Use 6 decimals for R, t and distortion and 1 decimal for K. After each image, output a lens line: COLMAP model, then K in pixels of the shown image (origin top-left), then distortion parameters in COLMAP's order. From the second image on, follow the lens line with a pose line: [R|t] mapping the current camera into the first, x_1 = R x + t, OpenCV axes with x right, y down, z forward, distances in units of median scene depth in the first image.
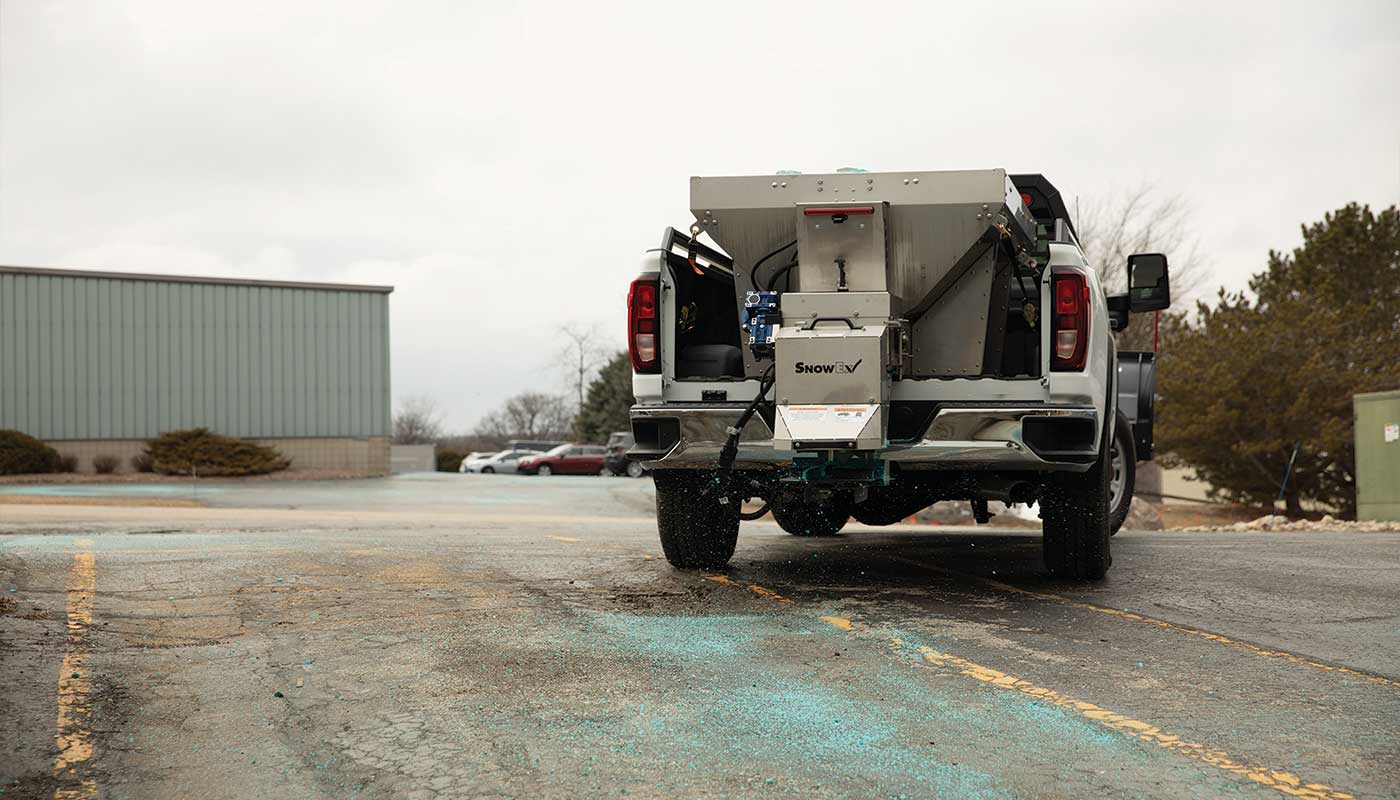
lens RADIAL K [[2029.1, 0, 700.4], [0, 2029.1, 424.9], [0, 0, 1]] dist [0.008329, 0.012293]
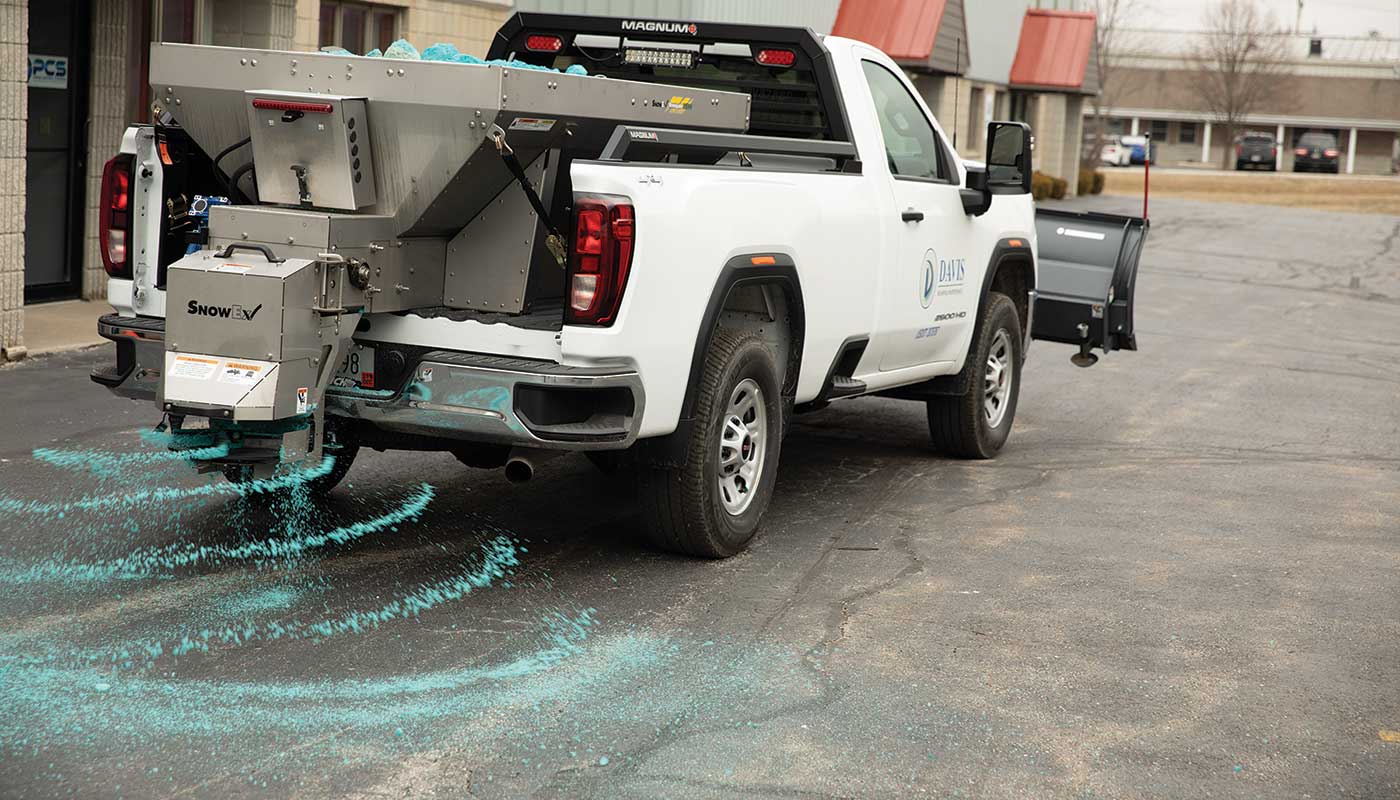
lens RADIAL K [[2237.5, 0, 700.0], [0, 2237.5, 400.0], [0, 0, 1]] dist [0.021534, -0.001957]
pose [[0.985226, 0.090795, -0.145209, 0.354507], [-0.074640, 0.990778, 0.113080, -0.100271], [0.154137, -0.100571, 0.982918, 0.150884]]
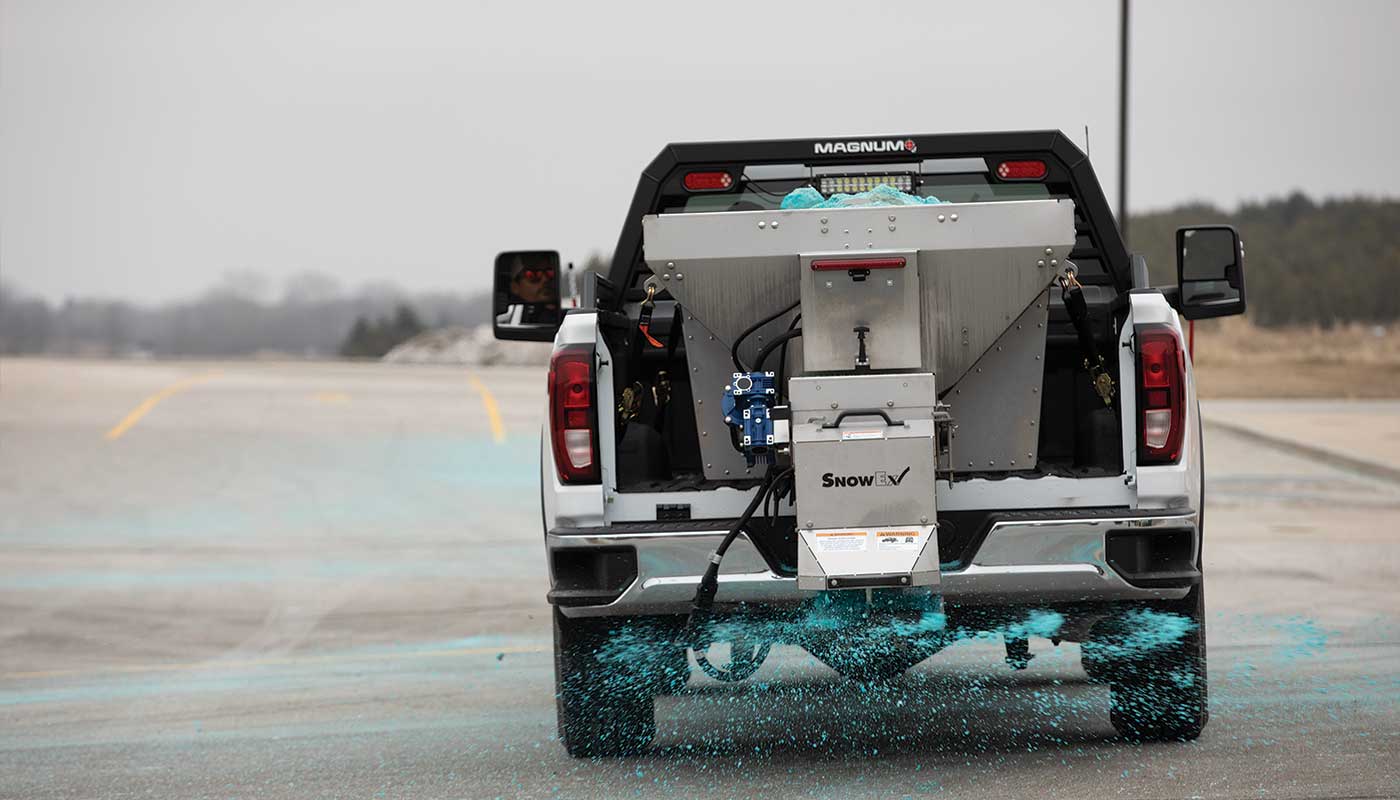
lens RADIAL K [[5563.7, 0, 700.0], [0, 5563.7, 400.0], [0, 0, 1]] dist [0.273092, -0.539374]
pose [[0.986652, -0.033434, 0.159374, -0.309855], [0.033455, 0.999437, 0.002553, -0.061329], [-0.159370, 0.002813, 0.987215, -0.987509]]
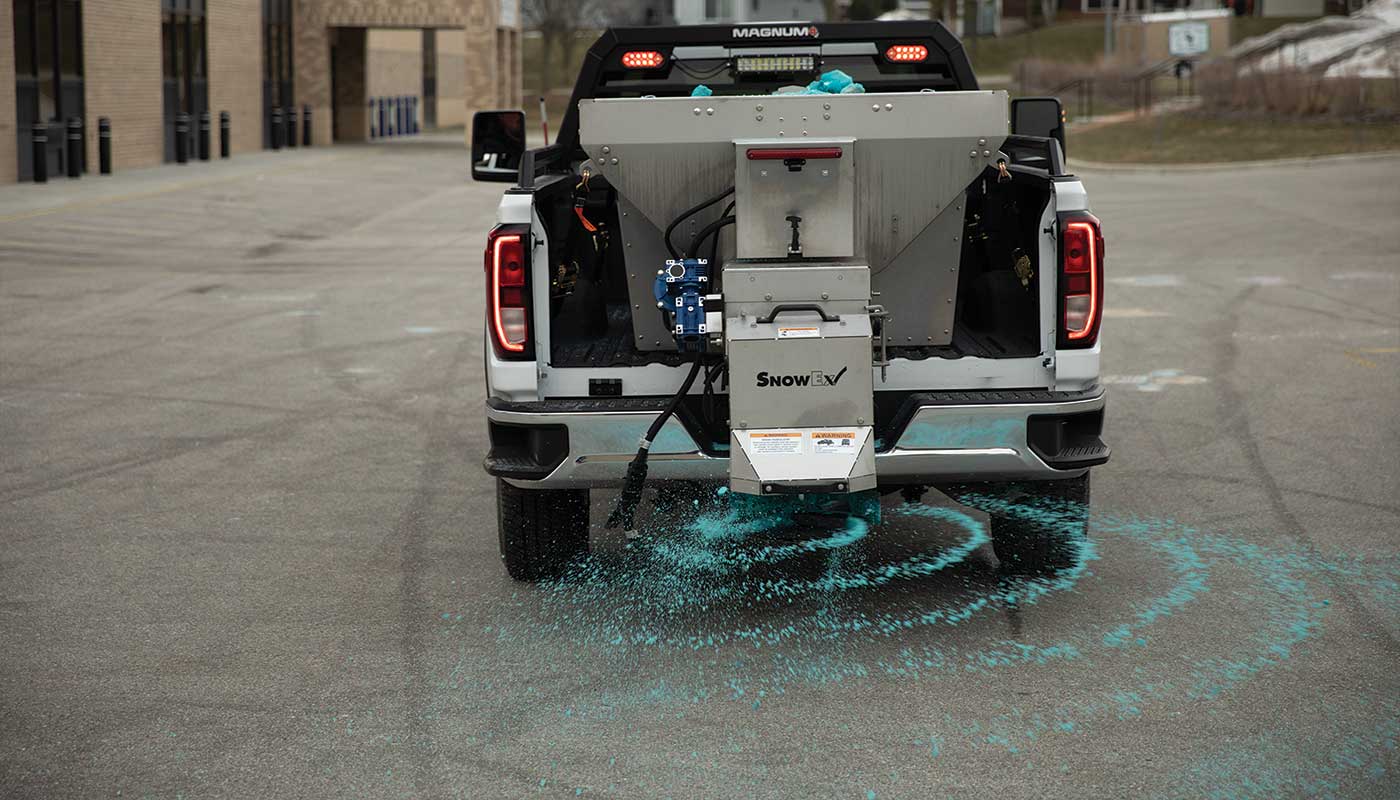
lens RADIAL K [[2406.7, 0, 698.0], [0, 2406.7, 358.3], [0, 0, 1]] dist [0.155203, 0.020142]
pose [[0.982866, -0.036580, 0.180656, -0.124834], [0.019794, 0.995388, 0.093862, -0.111743], [-0.183256, -0.088678, 0.979057, 0.136044]]
